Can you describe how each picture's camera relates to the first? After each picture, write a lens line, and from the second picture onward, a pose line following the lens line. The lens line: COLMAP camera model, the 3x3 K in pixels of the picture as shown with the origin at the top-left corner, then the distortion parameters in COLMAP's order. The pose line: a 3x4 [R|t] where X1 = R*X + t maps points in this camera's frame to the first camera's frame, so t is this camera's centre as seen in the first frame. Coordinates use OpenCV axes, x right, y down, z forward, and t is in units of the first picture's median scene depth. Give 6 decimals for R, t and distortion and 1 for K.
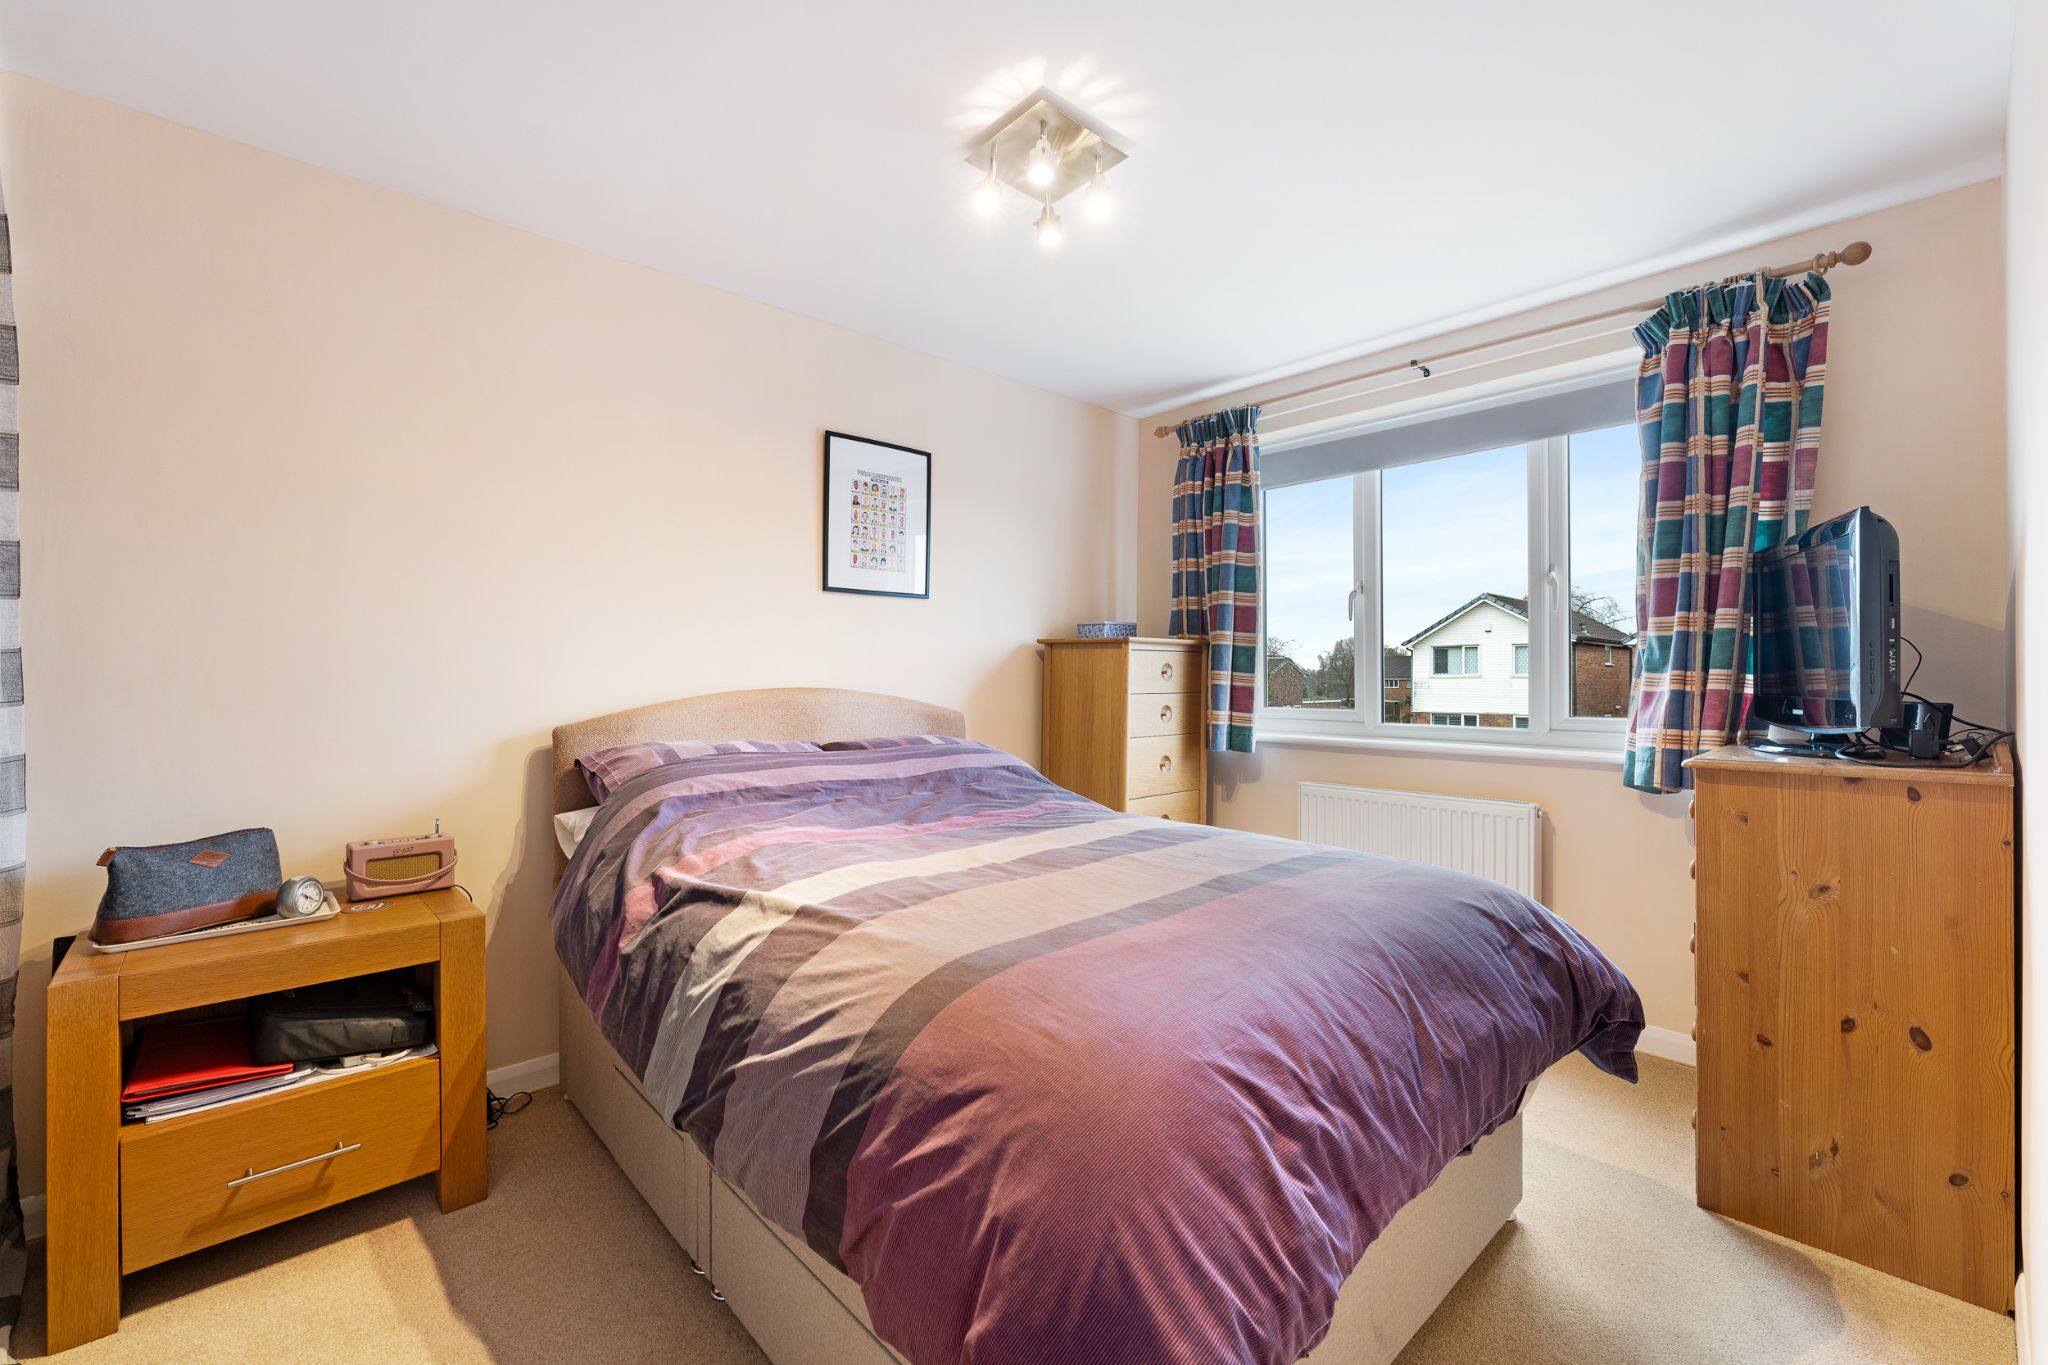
lens RADIAL K [[843.1, 0, 1014.3], [0, 843.1, 678.0], [0, 0, 1]] dist [0.001278, 0.000097]
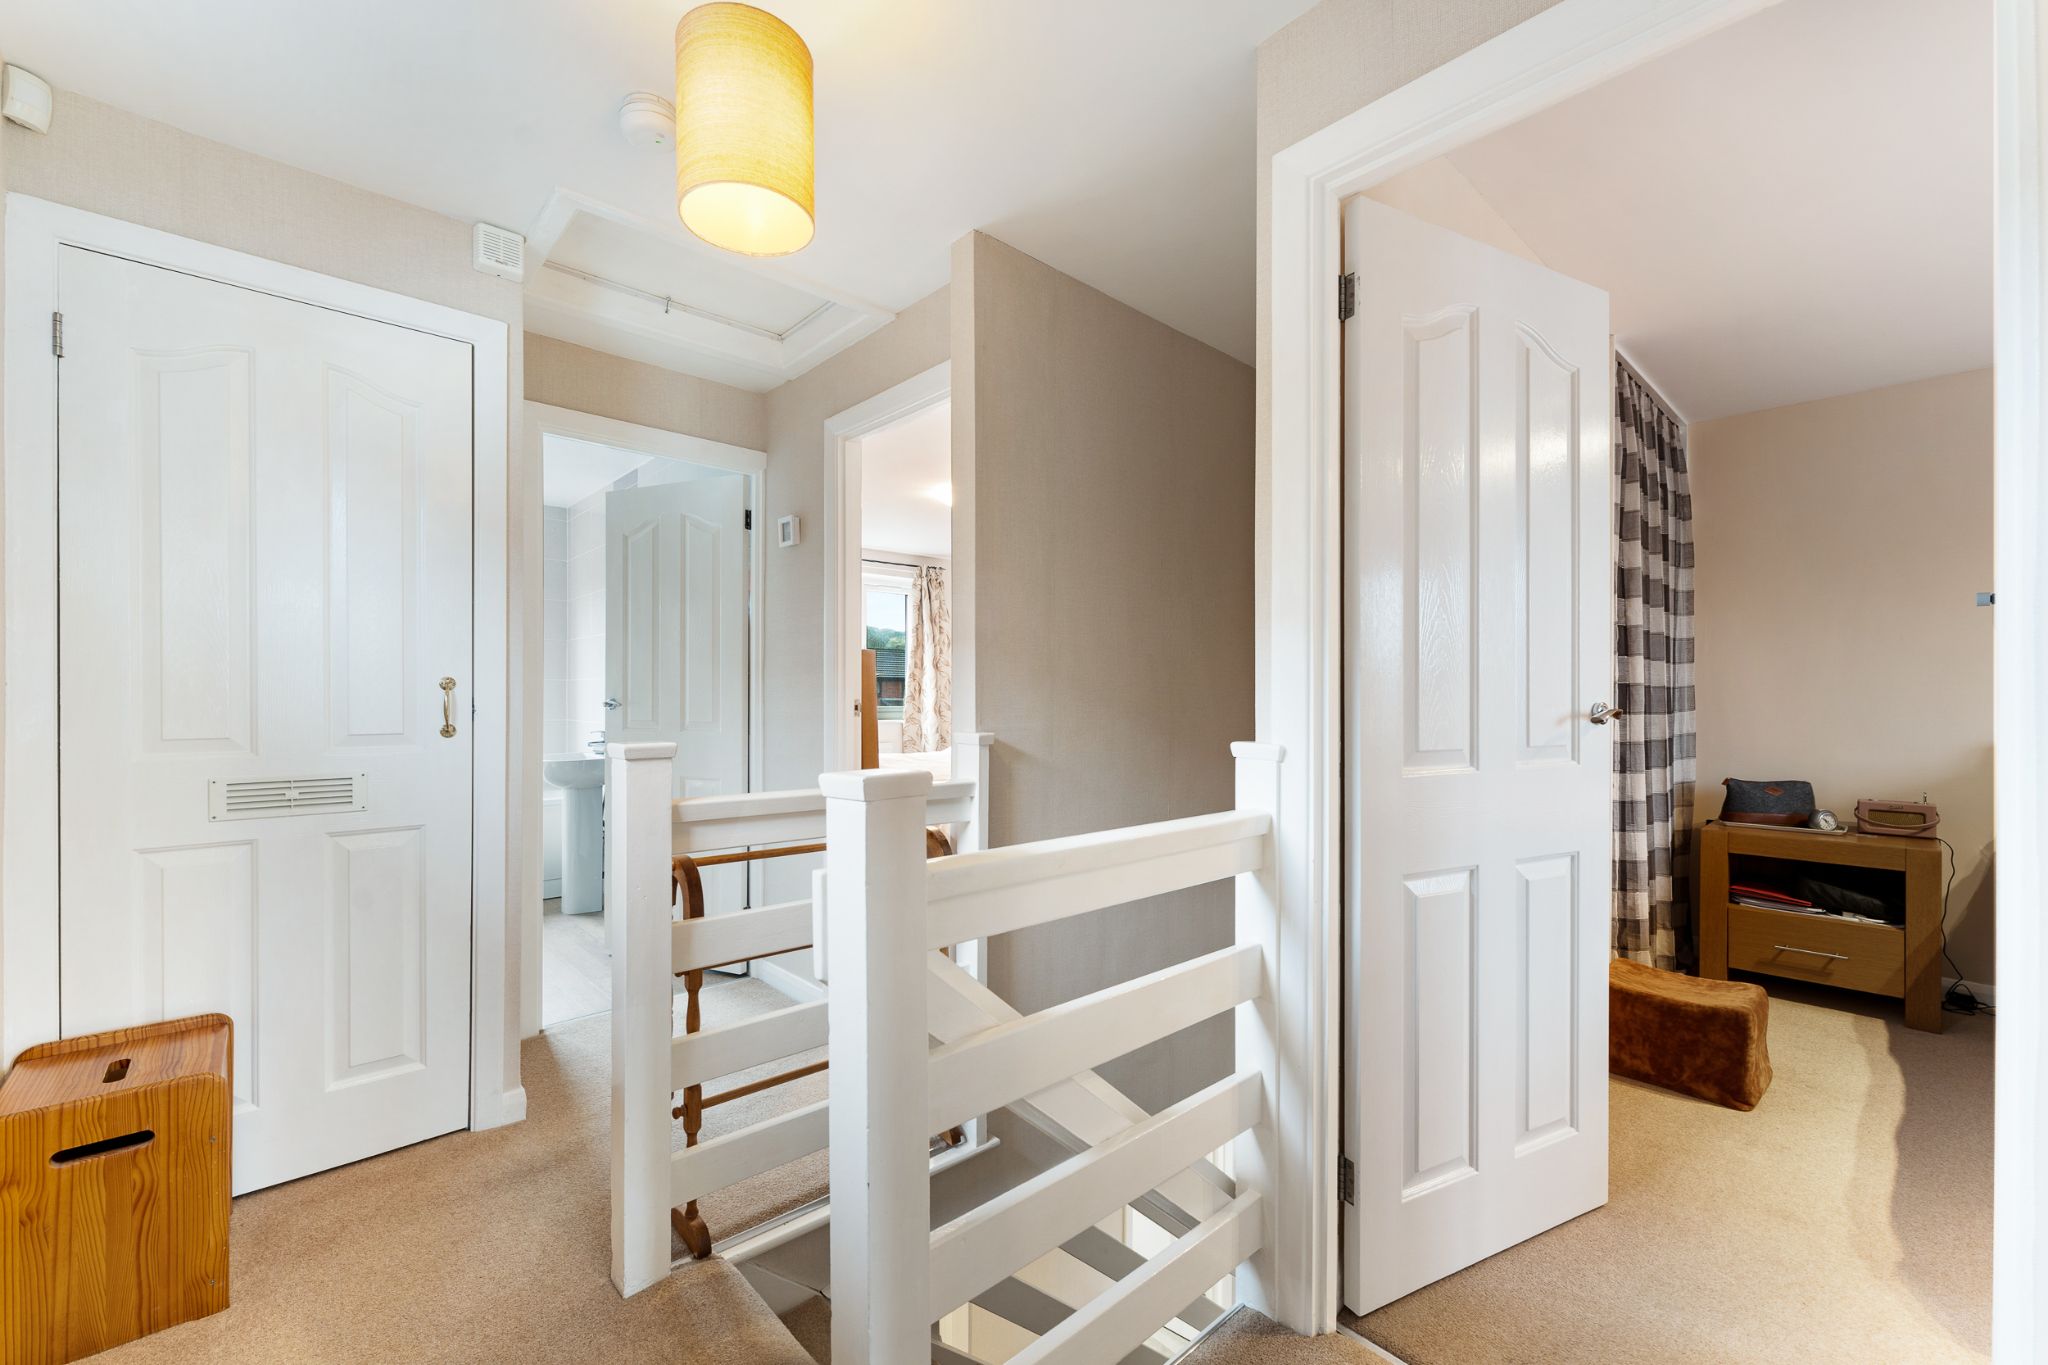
lens RADIAL K [[833.7, 0, 1016.9], [0, 833.7, 716.3], [0, 0, 1]] dist [0.000814, 0.000235]
pose [[-0.000154, 0.001492, -0.999999, 0.966117], [-0.009319, 0.999955, 0.001494, 0.053895], [0.999957, 0.009319, -0.000140, -0.744057]]
